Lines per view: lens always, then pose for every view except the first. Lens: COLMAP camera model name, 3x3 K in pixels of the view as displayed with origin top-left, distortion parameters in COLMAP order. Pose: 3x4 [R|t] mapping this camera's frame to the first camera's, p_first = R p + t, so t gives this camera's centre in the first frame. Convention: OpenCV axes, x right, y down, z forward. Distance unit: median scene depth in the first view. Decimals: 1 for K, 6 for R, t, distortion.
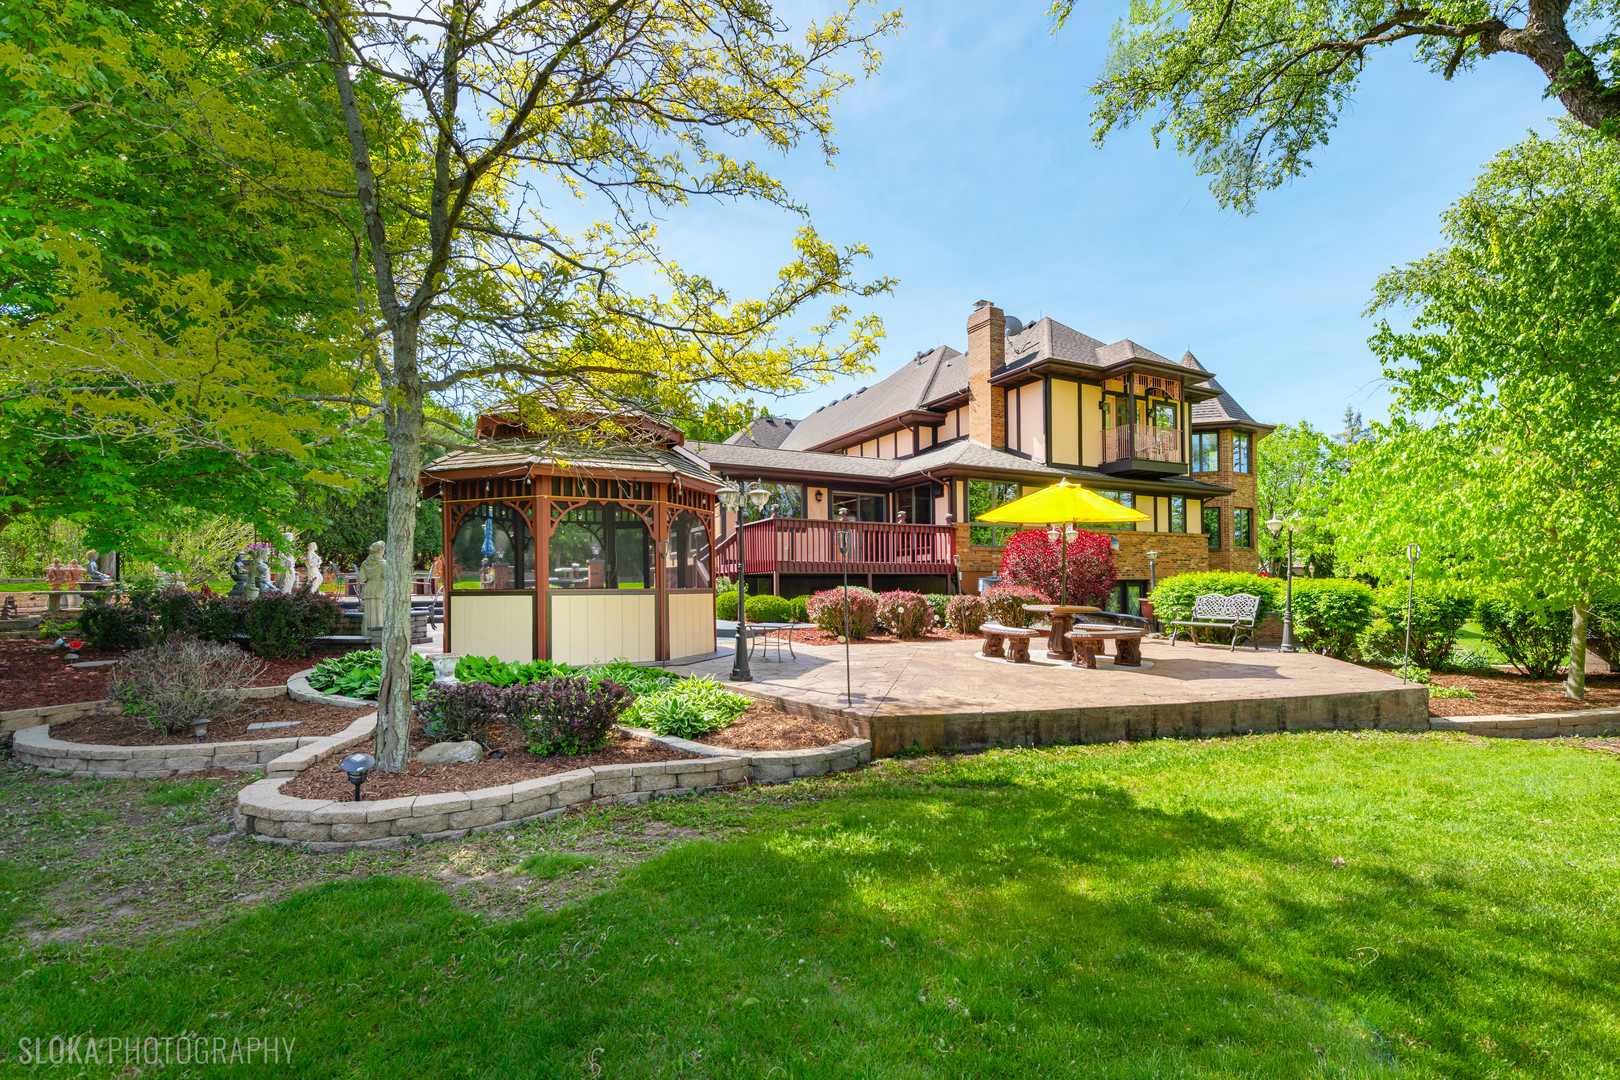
lens RADIAL K [[731.2, 0, 810.0], [0, 731.2, 540.0], [0, 0, 1]] dist [0.001926, 0.000259]
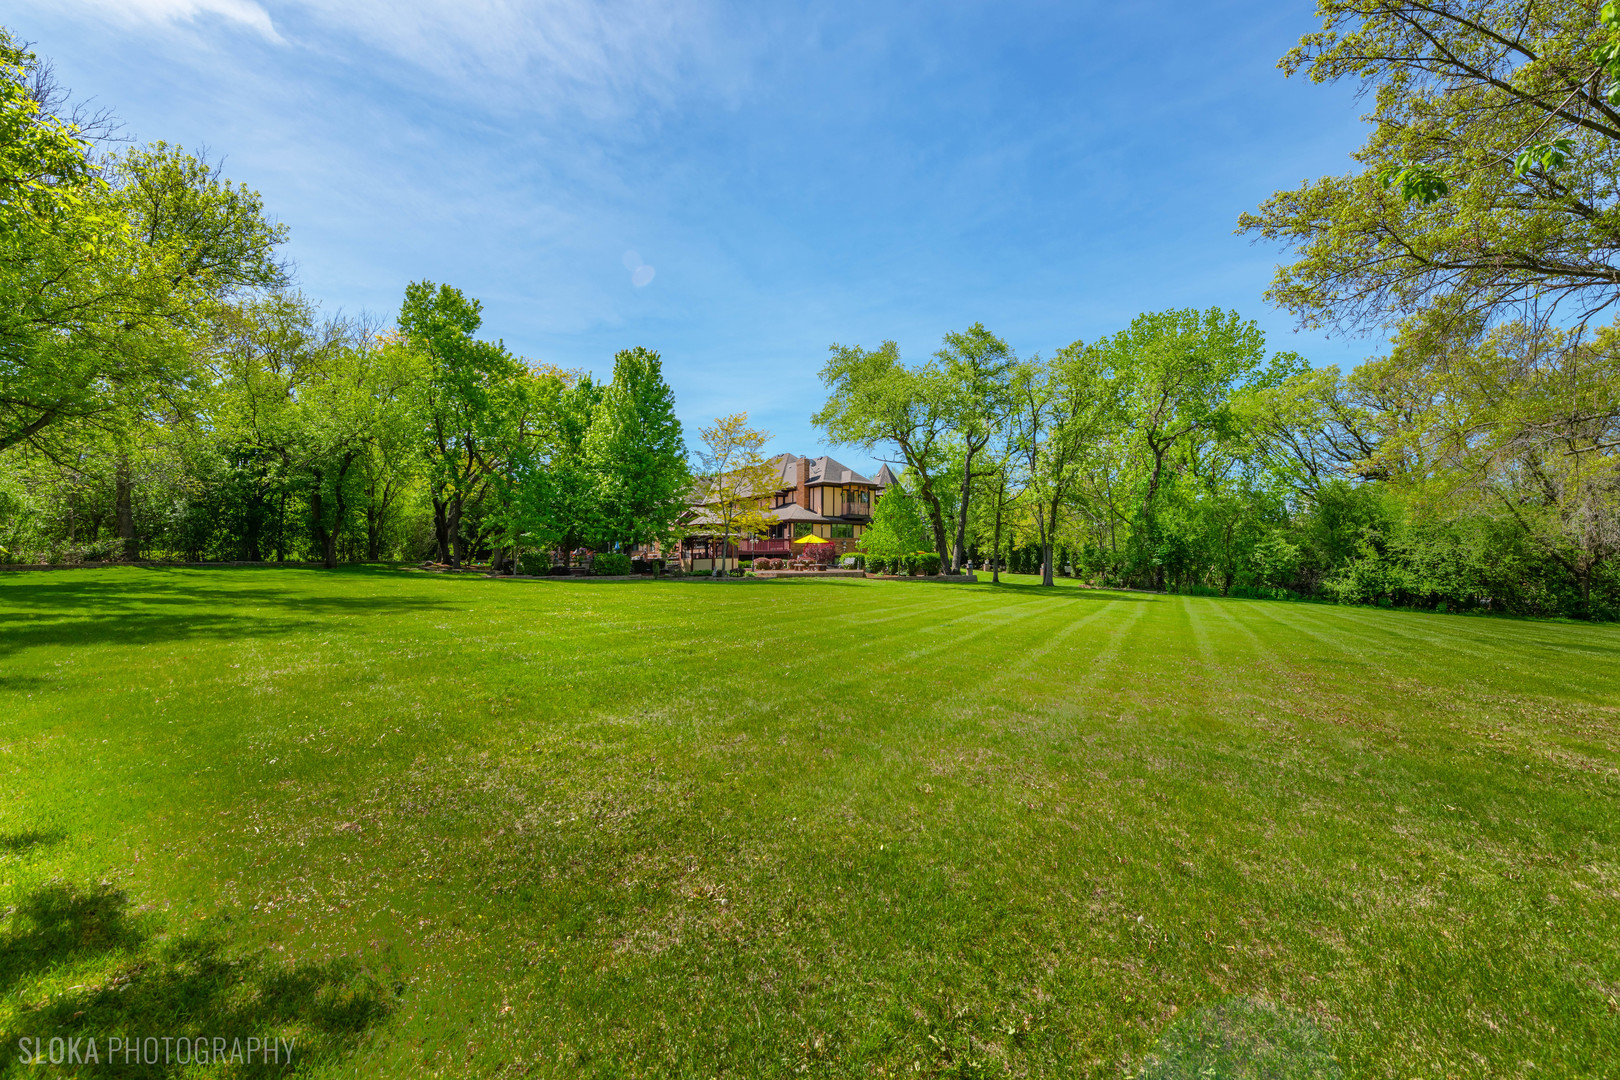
lens RADIAL K [[674.5, 0, 810.0], [0, 674.5, 540.0], [0, 0, 1]] dist [-0.011324, -0.000607]
pose [[0.977419, 0.004112, 0.211270, -0.281208], [-0.010743, 0.999485, 0.030248, -0.085827], [-0.211037, -0.031834, 0.976960, -1.568525]]
